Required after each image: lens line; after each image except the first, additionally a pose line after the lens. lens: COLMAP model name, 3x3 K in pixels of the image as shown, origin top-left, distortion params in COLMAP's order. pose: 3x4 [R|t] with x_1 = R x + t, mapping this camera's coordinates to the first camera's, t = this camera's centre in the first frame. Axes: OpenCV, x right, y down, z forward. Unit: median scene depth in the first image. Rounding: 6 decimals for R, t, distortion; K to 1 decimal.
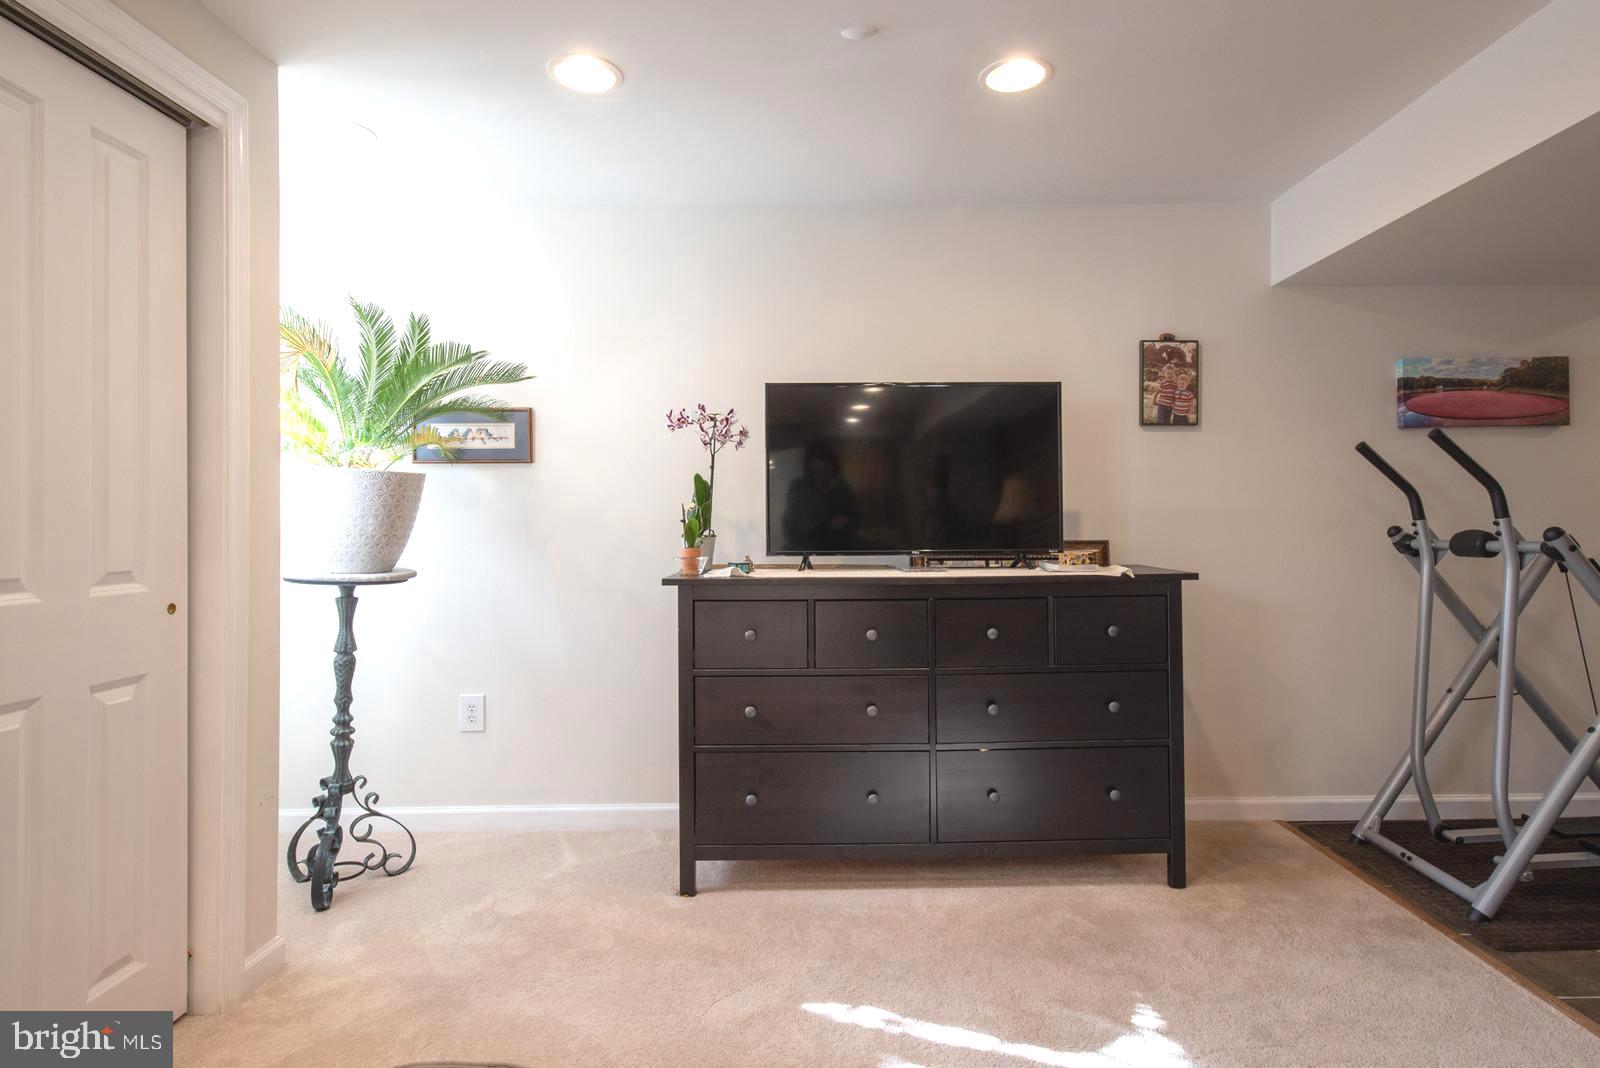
lens RADIAL K [[863.4, 0, 800.5], [0, 863.4, 521.3], [0, 0, 1]] dist [0.002839, 0.000792]
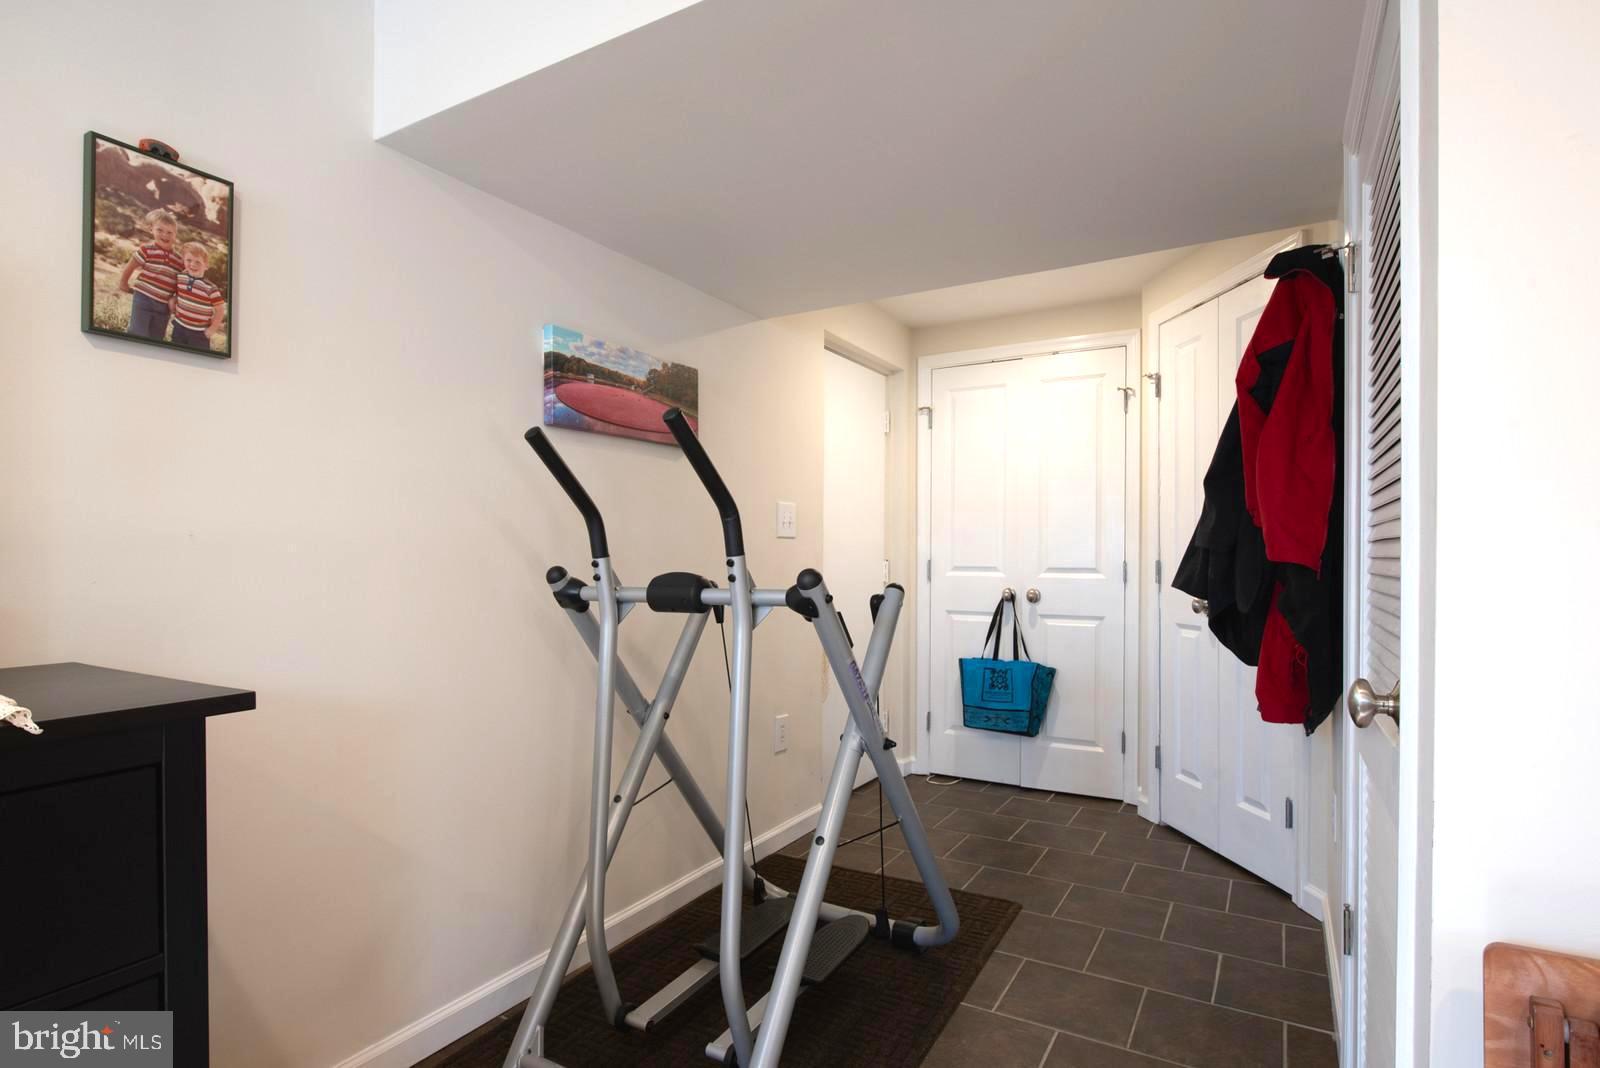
lens RADIAL K [[824.5, 0, 798.1], [0, 824.5, 561.2], [0, 0, 1]] dist [-0.004223, -0.002066]
pose [[0.477415, 0.005853, 0.878658, 0.214917], [-0.003657, 0.999982, -0.004674, 0.003182], [-0.878670, -0.000982, 0.477428, 0.517540]]
